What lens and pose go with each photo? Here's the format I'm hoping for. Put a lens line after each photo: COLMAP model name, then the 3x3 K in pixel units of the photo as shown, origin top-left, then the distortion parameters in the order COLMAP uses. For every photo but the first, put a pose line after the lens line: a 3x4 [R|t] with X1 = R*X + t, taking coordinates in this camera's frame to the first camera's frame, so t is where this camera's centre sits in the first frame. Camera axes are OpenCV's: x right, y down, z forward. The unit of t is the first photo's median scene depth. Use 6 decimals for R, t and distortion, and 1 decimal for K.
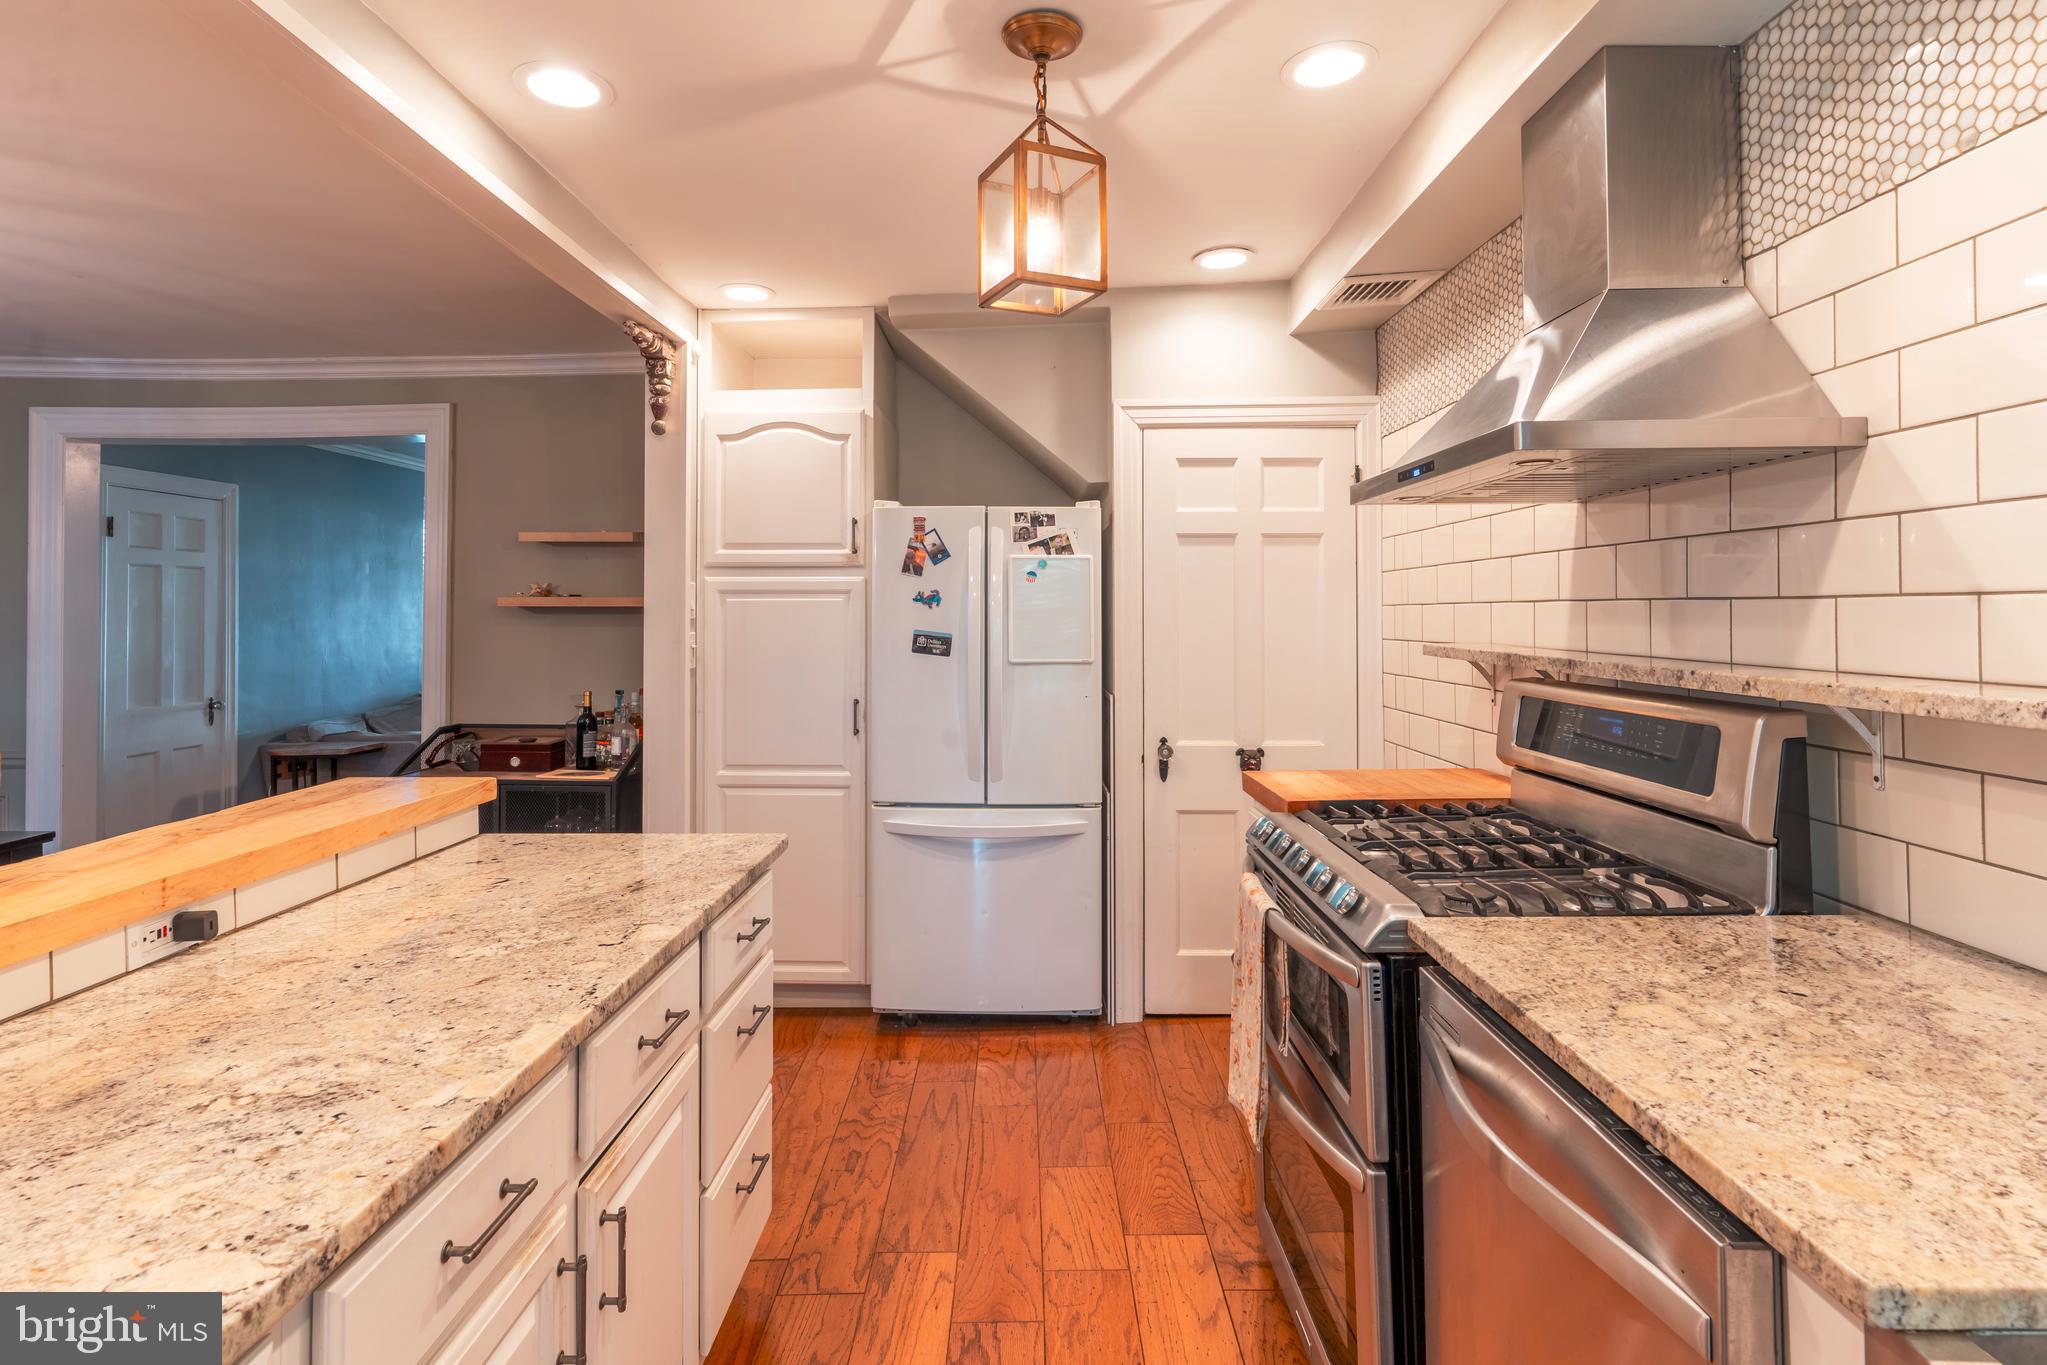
lens RADIAL K [[993.2, 0, 1038.7], [0, 993.2, 609.4], [0, 0, 1]] dist [0.001217, -0.000333]
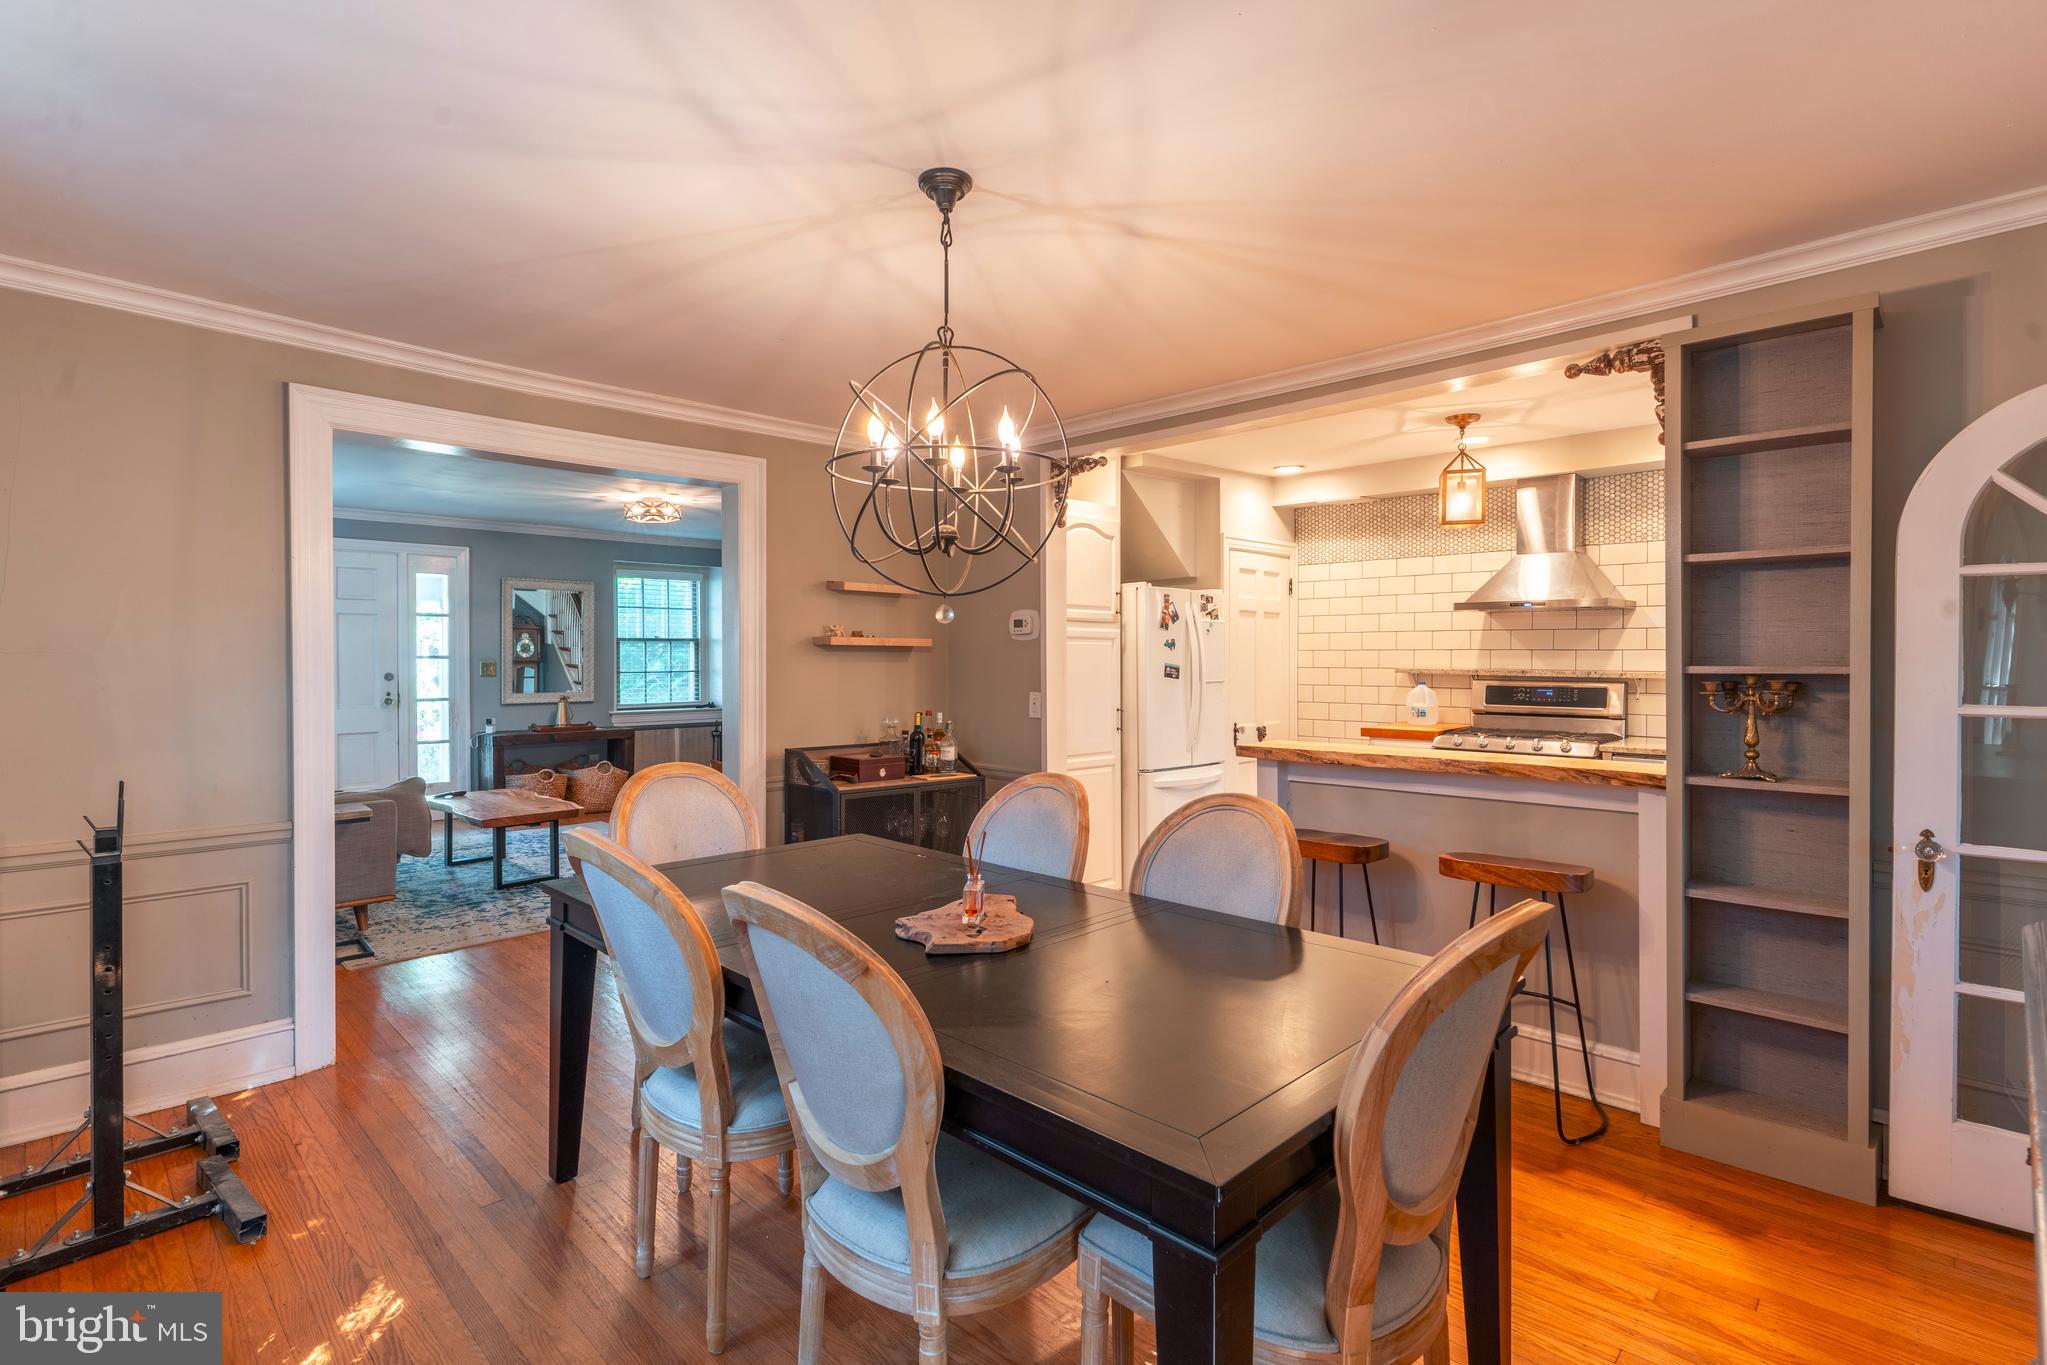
lens RADIAL K [[979.6, 0, 1023.5], [0, 979.6, 682.5], [0, 0, 1]] dist [0.000563, 0.000003]
pose [[0.693796, -0.014493, 0.720026, -1.448170], [-0.006754, 0.999623, 0.026629, 0.010943], [-0.720140, -0.023338, 0.693436, 0.048552]]
